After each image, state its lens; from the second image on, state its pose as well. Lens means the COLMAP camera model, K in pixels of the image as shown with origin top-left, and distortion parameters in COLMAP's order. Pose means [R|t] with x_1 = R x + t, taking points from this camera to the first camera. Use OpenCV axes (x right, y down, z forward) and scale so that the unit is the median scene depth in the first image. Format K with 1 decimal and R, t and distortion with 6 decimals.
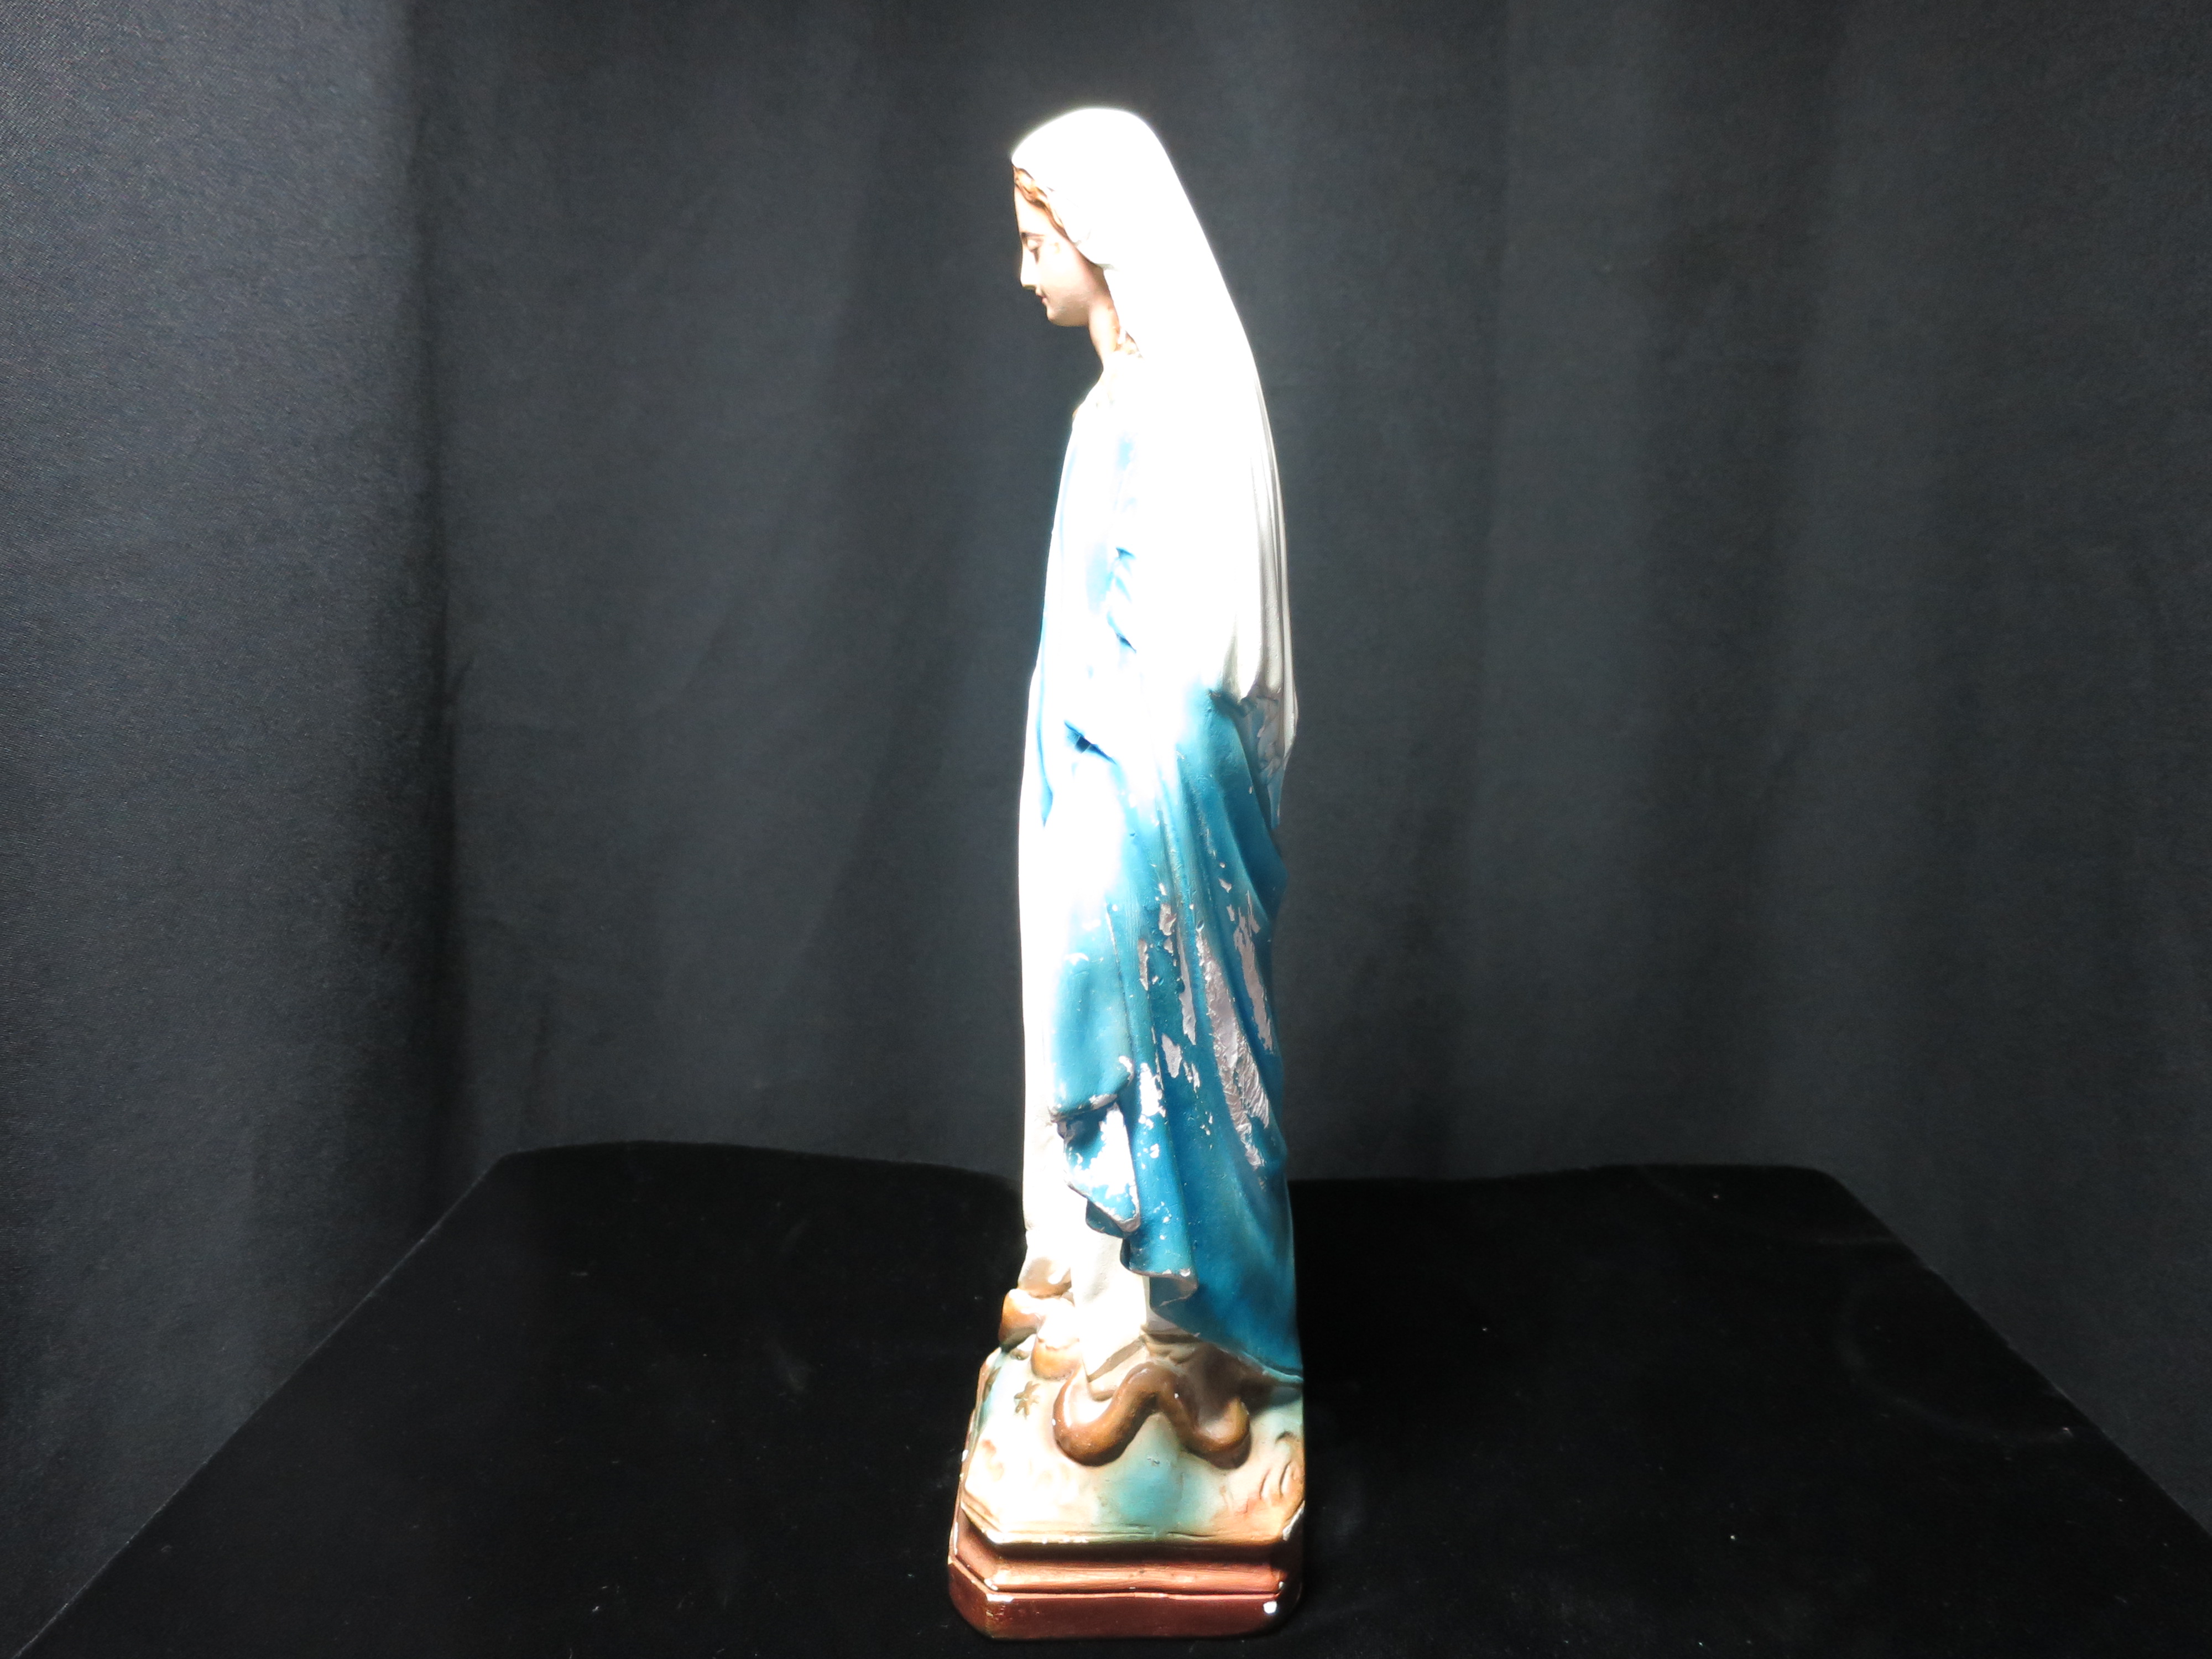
lens RADIAL K [[1574.7, 0, 1111.2], [0, 1574.7, 828.9], [0, 0, 1]] dist [-0.052989, 0.009432]
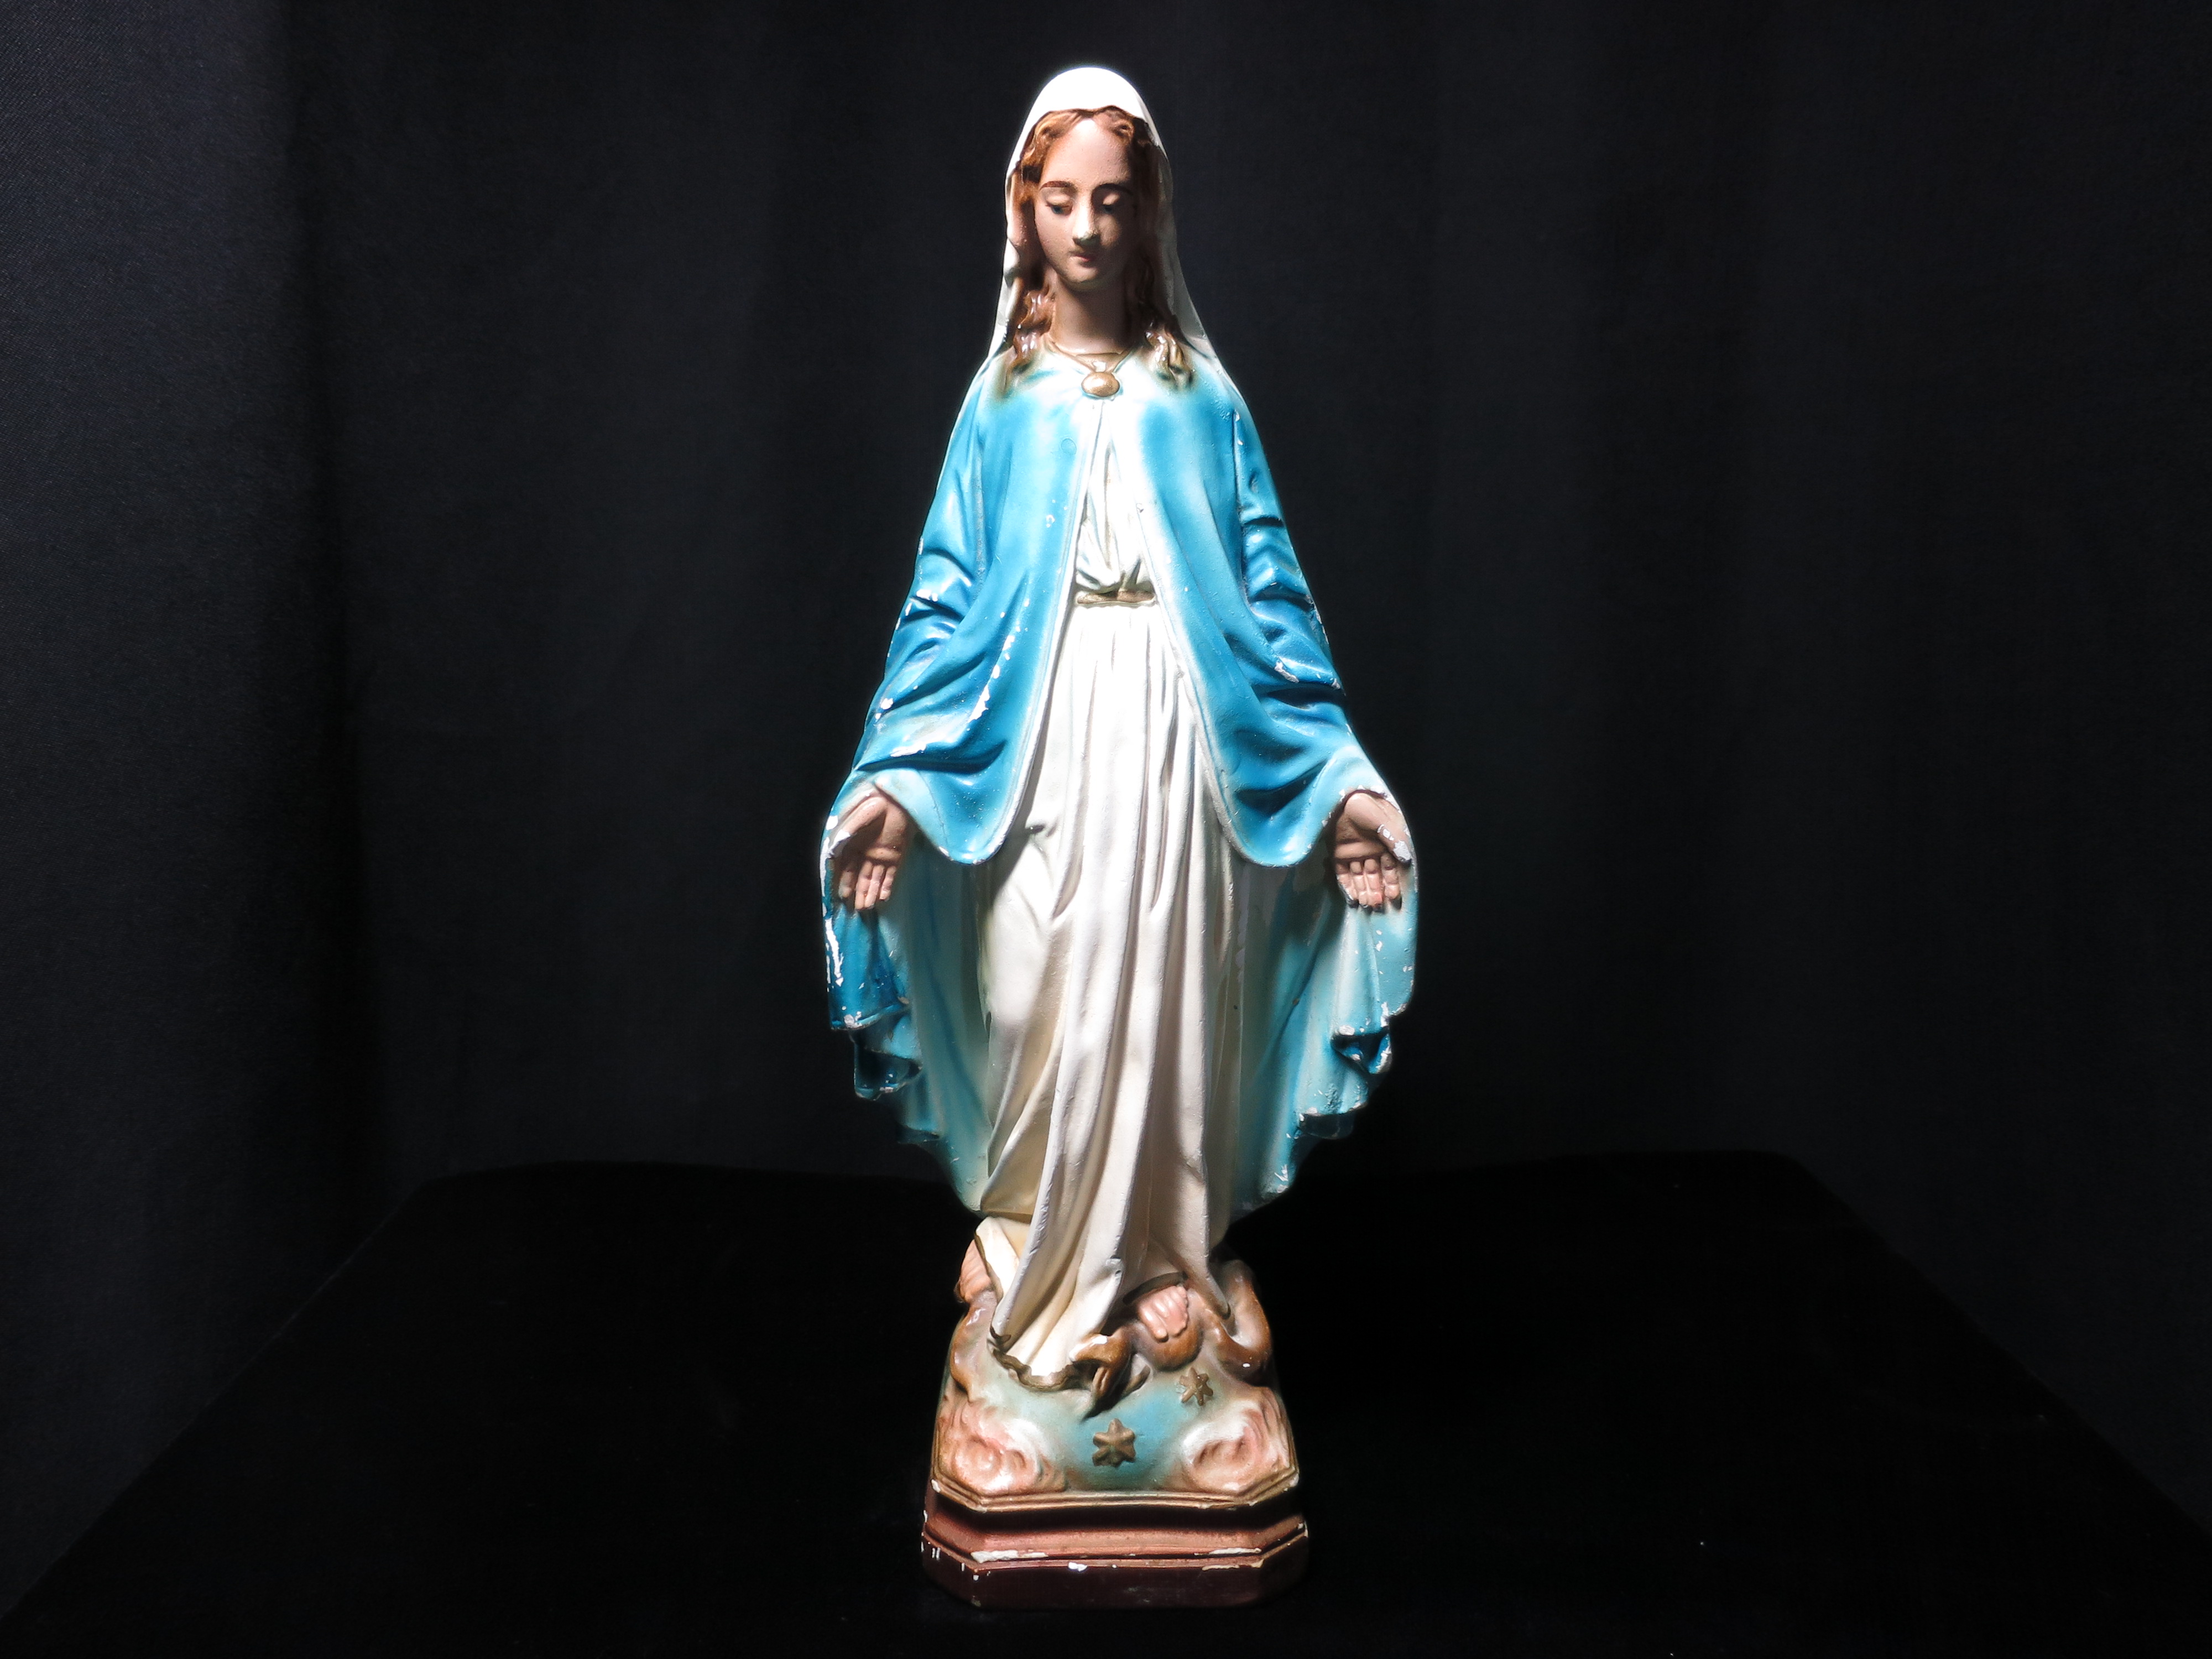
lens RADIAL K [[1574.7, 0, 1113.0], [0, 1574.7, 829.6], [0, 0, 1]] dist [-0.052989, 0.009432]
pose [[0.999227, -0.025963, 0.029522, 0.013740], [0.025925, 0.999663, 0.001652, 0.003196], [-0.029555, -0.000886, 0.999563, 0.038175]]
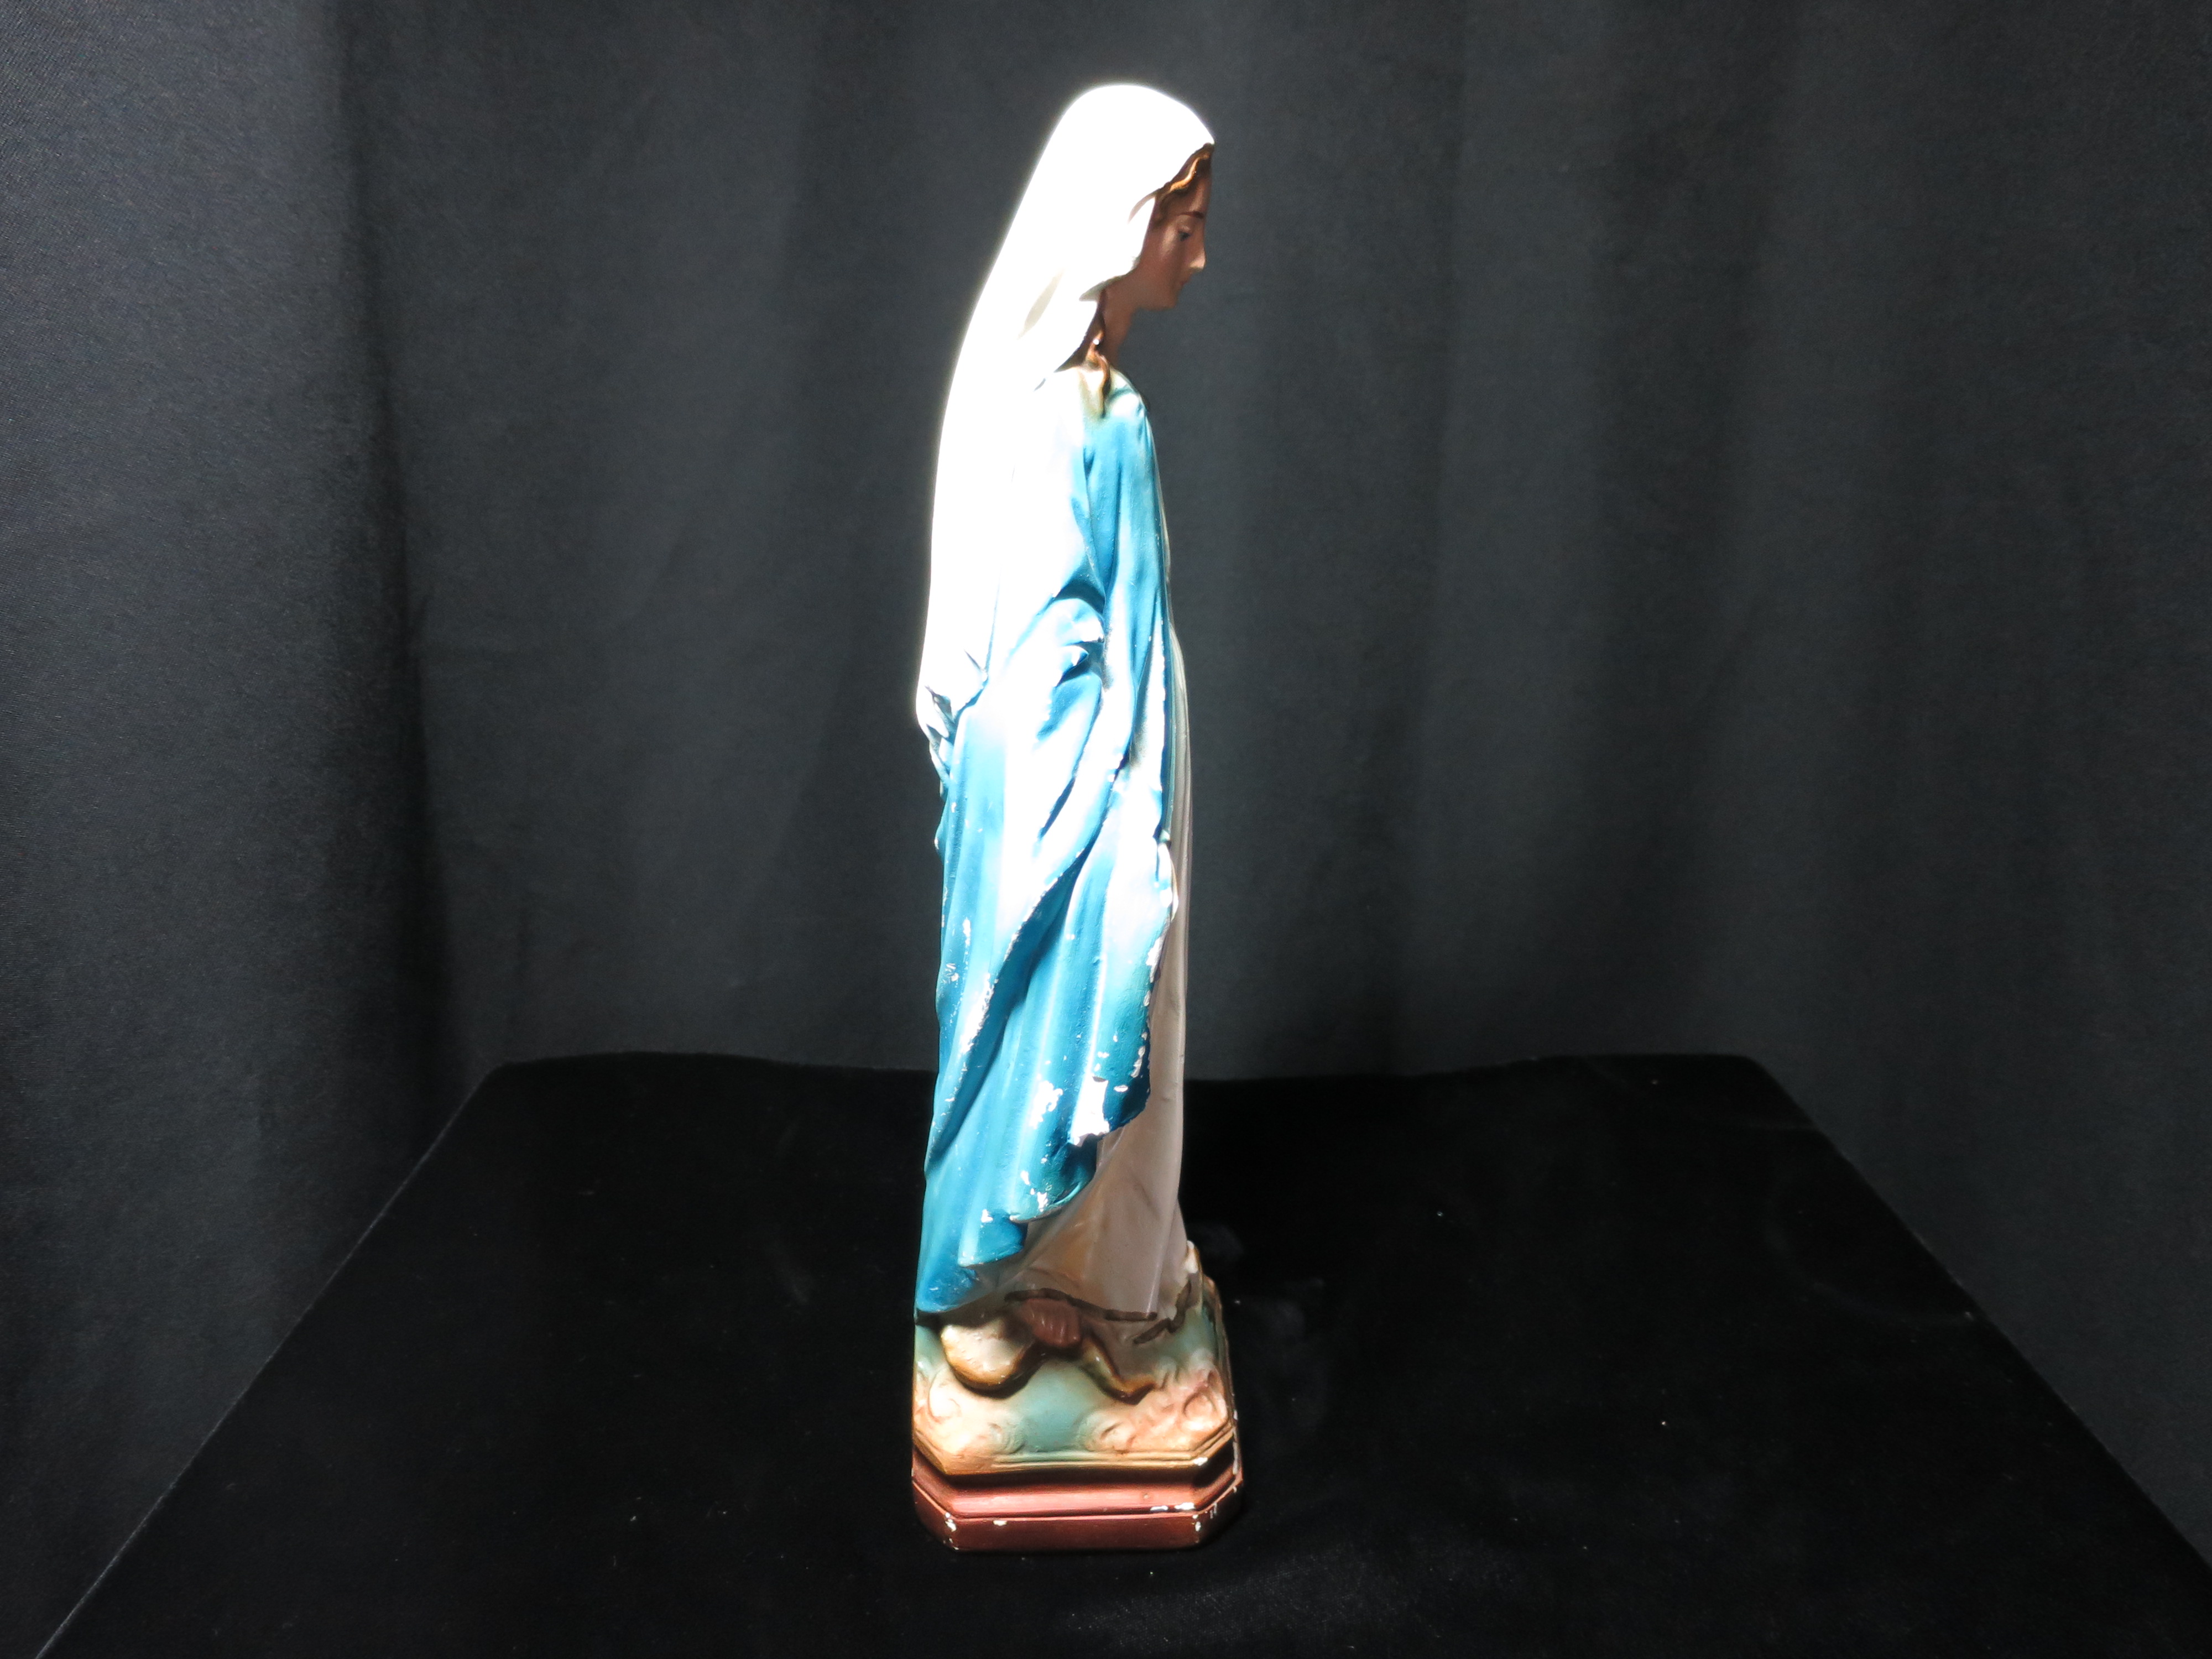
lens RADIAL K [[1574.7, 0, 1108.5], [0, 1574.7, 823.2], [0, 0, 1]] dist [-0.052989, 0.009432]
pose [[0.999467, -0.018310, 0.027015, -0.006953], [0.015056, 0.993121, 0.116120, -0.080819], [-0.028955, -0.115652, 0.992868, -0.027043]]
